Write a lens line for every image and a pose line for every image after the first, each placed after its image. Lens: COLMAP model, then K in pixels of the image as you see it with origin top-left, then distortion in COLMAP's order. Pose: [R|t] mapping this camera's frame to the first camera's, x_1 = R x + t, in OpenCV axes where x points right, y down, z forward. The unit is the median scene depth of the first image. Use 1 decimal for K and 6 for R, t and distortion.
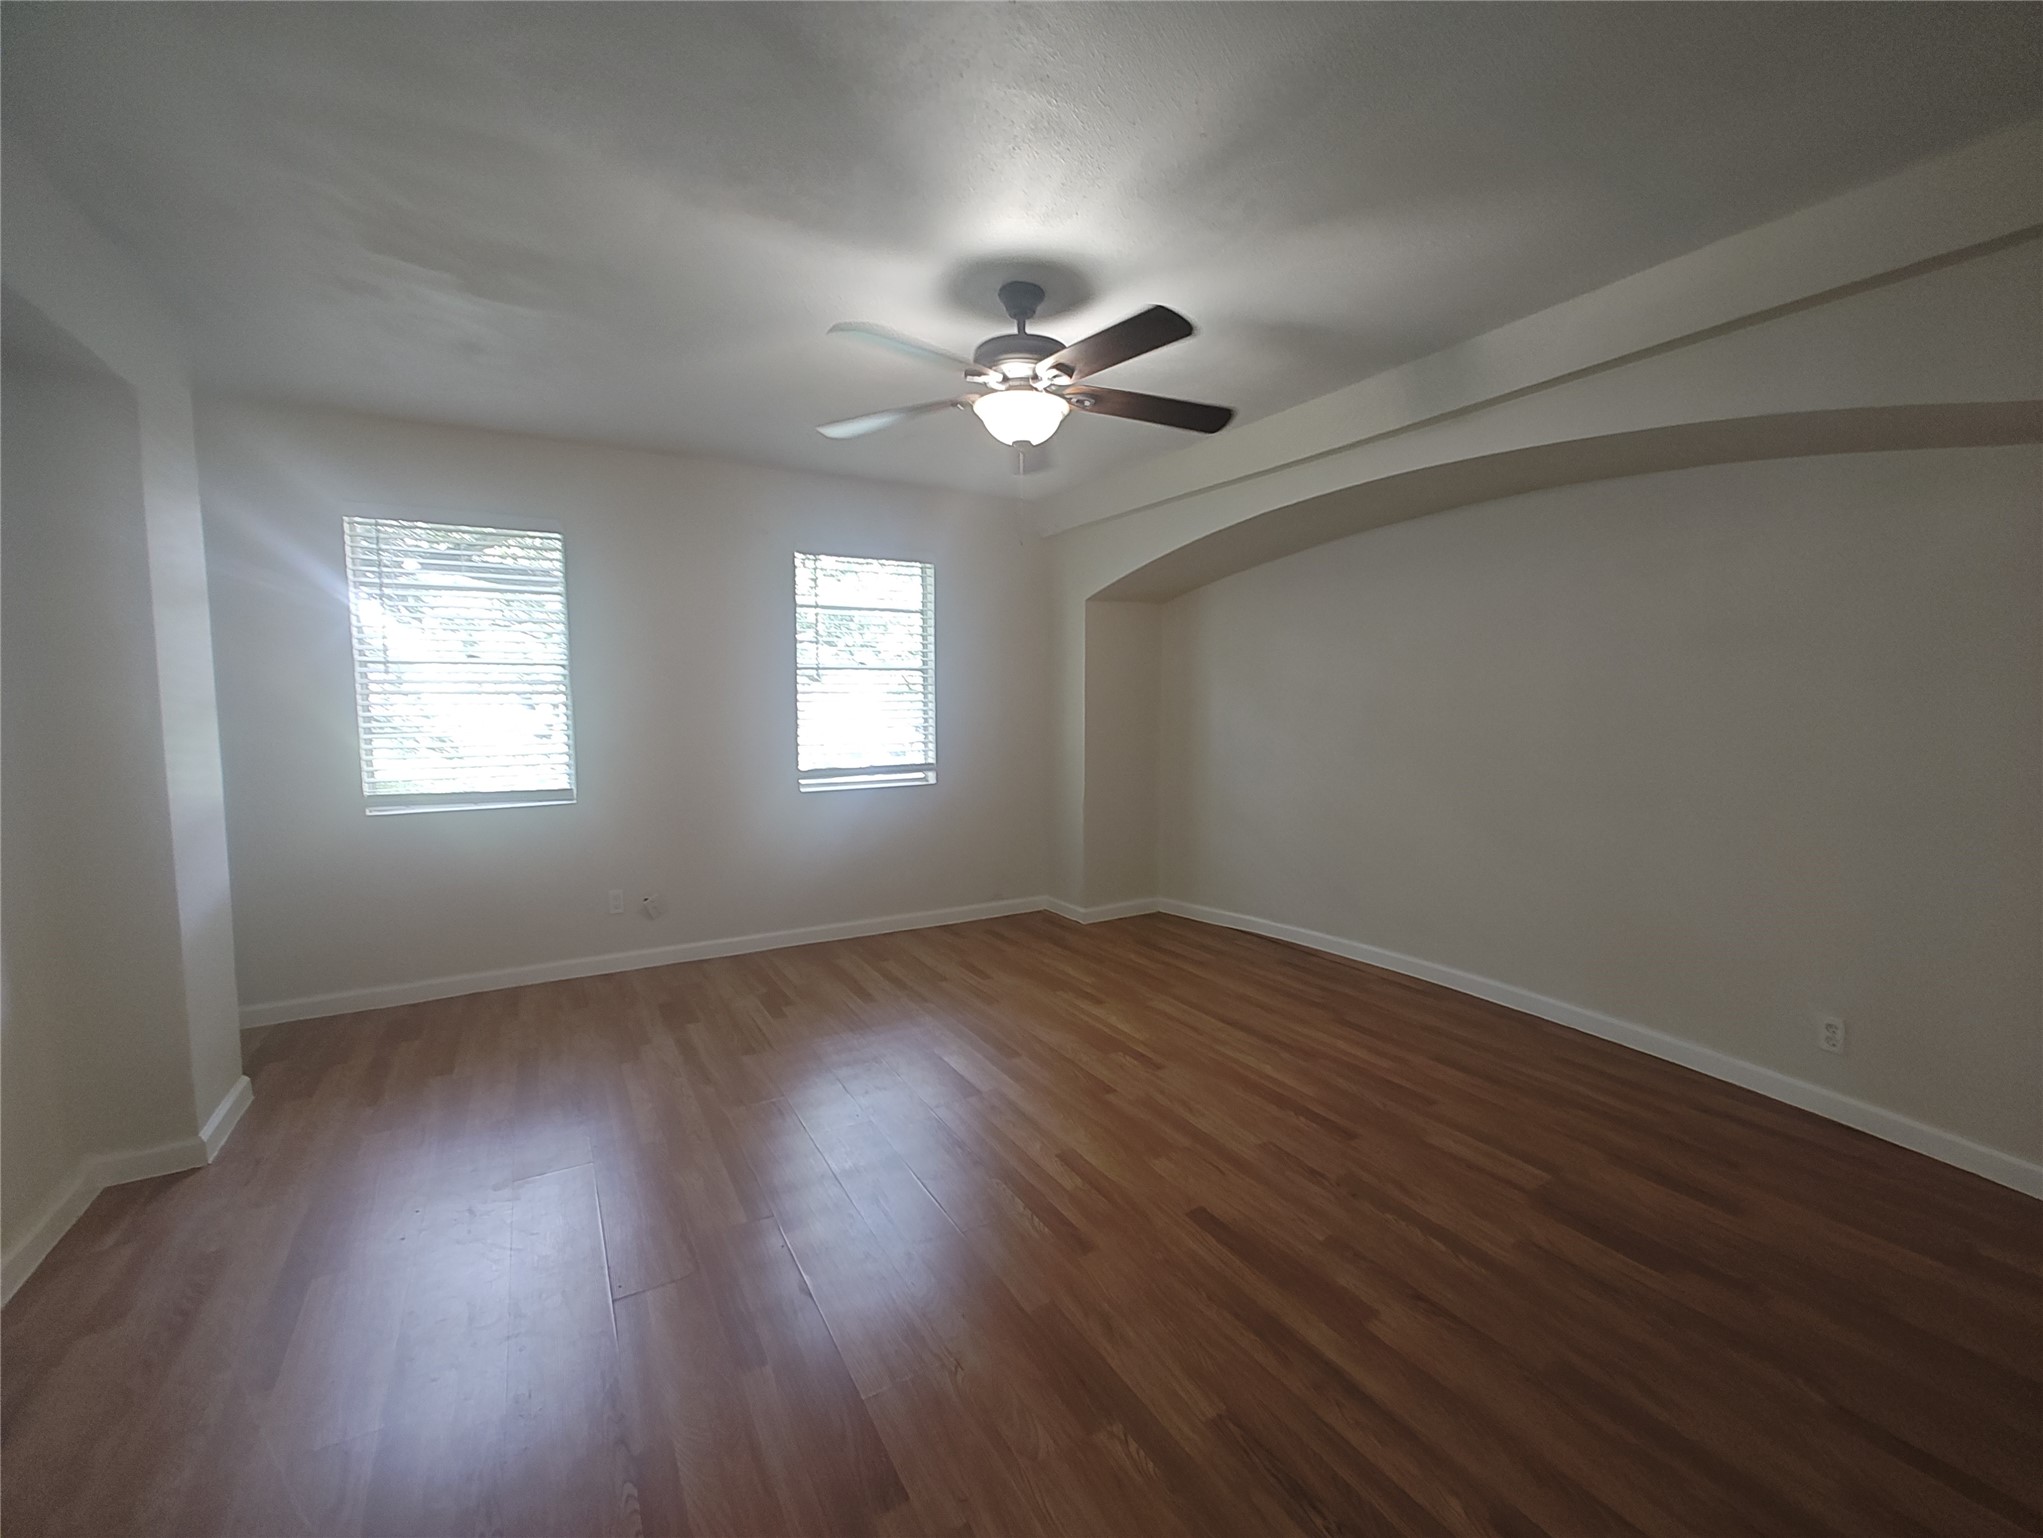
lens RADIAL K [[834.4, 0, 1011.9], [0, 834.4, 768.8], [0, 0, 1]] dist [-0.000108, 0.000249]
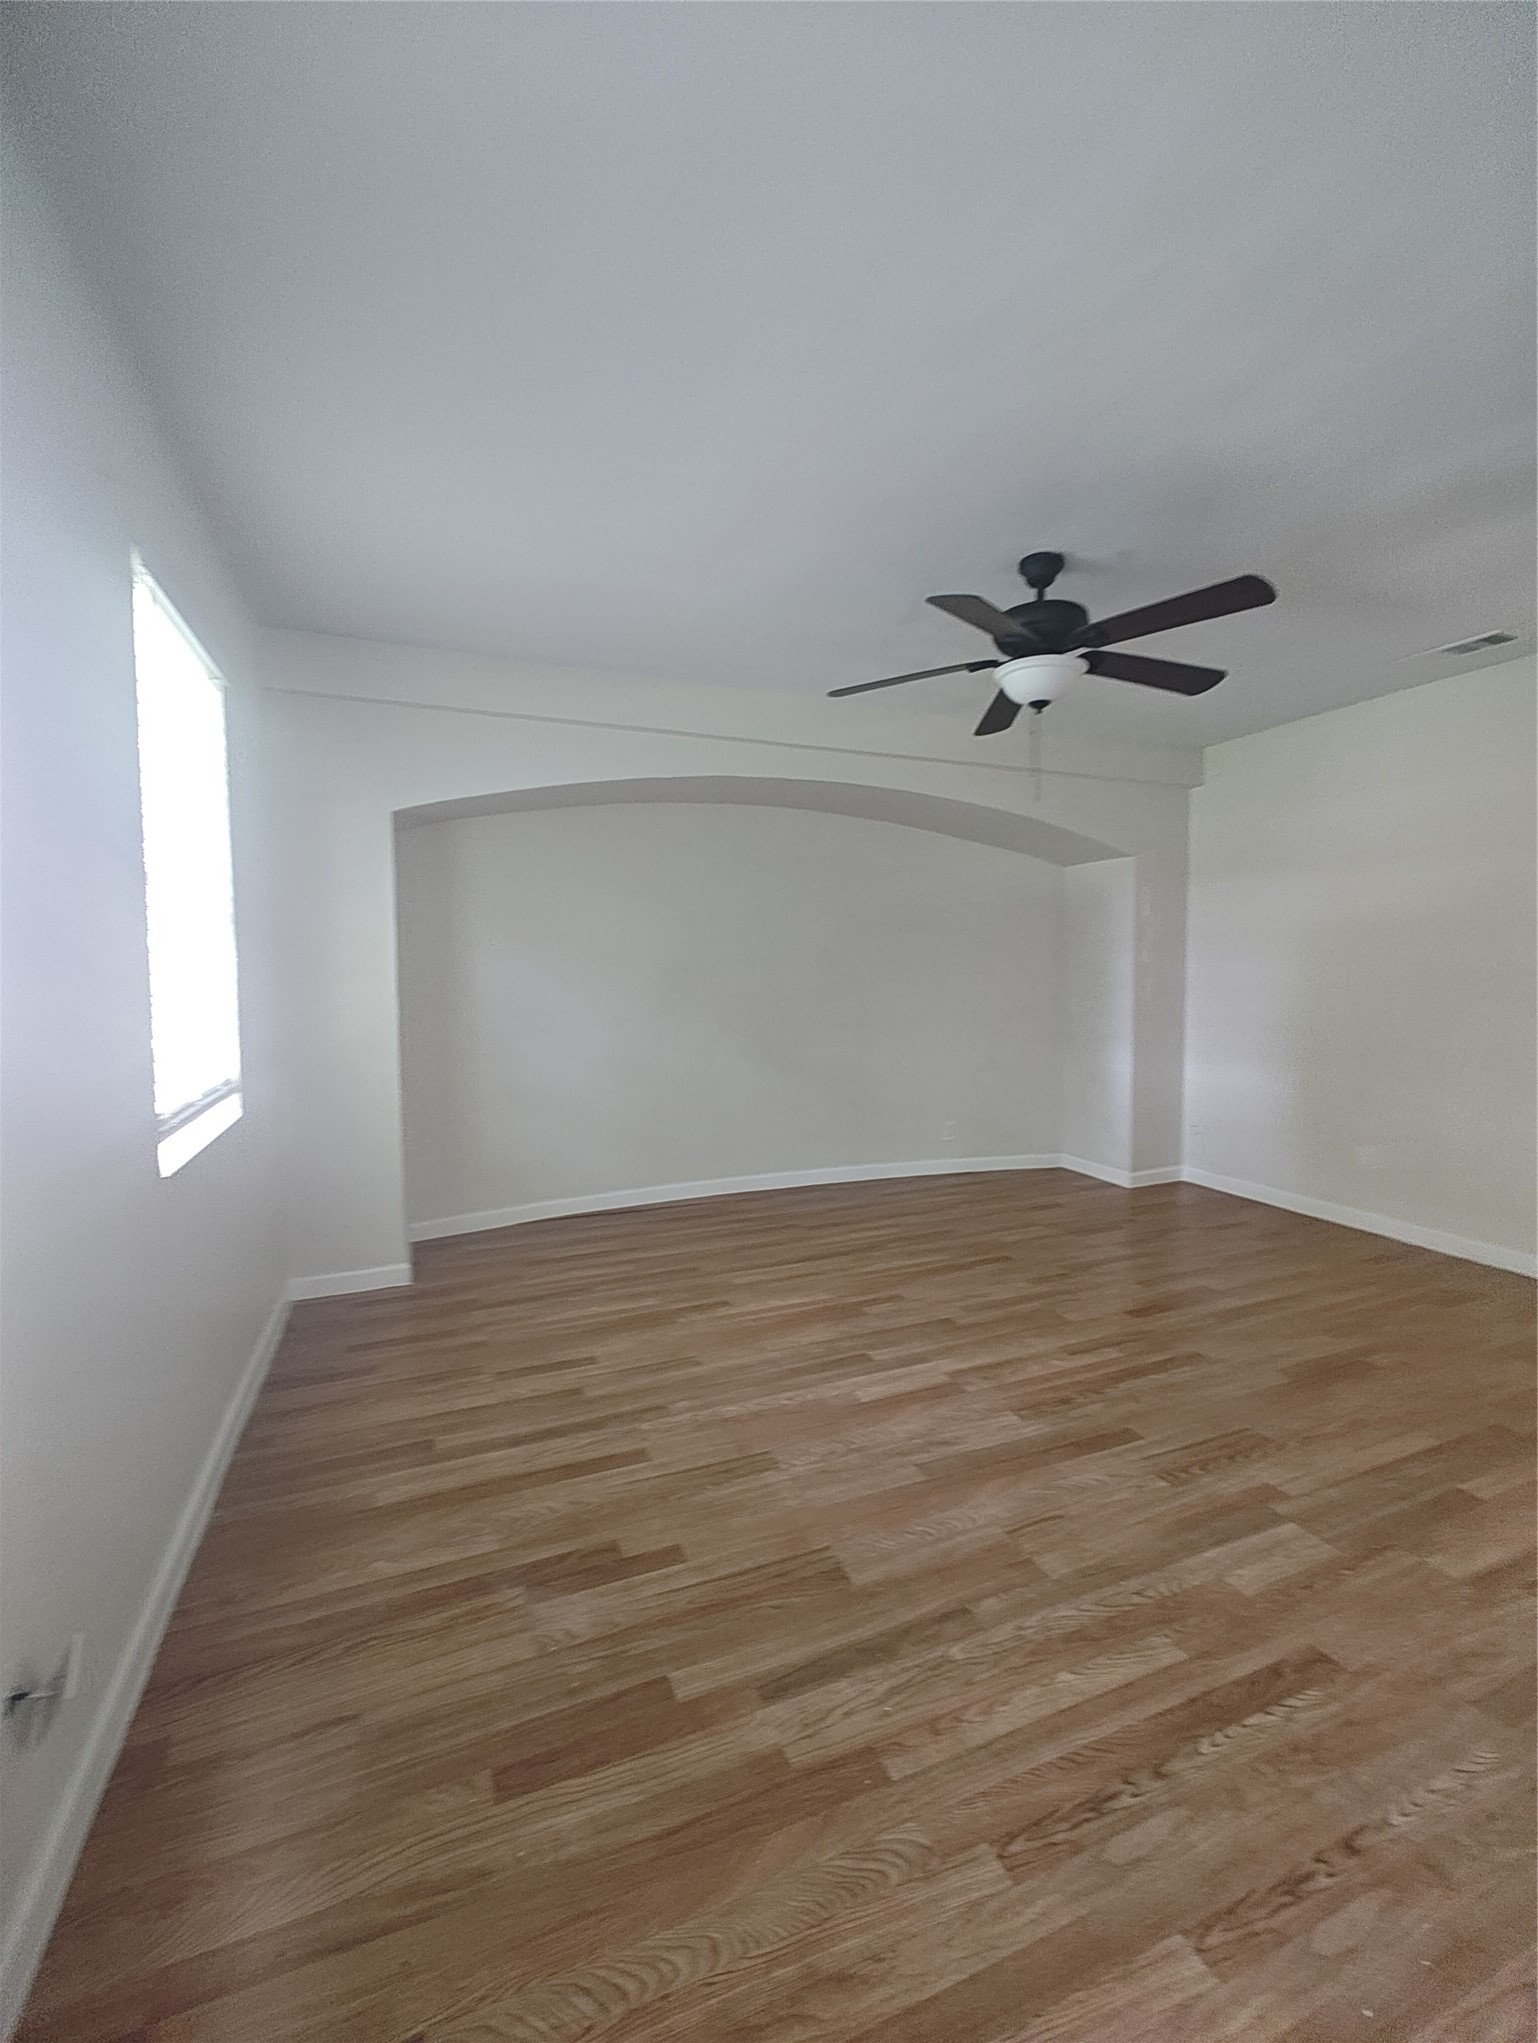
lens RADIAL K [[834.4, 0, 767.2], [0, 834.4, 1019.5], [0, 0, 1]] dist [-0.000108, 0.000249]
pose [[0.129622, -0.048772, 0.990363, -0.861325], [0.082963, 0.995821, 0.038182, -0.051486], [-0.988087, 0.077214, 0.133127, 0.960196]]
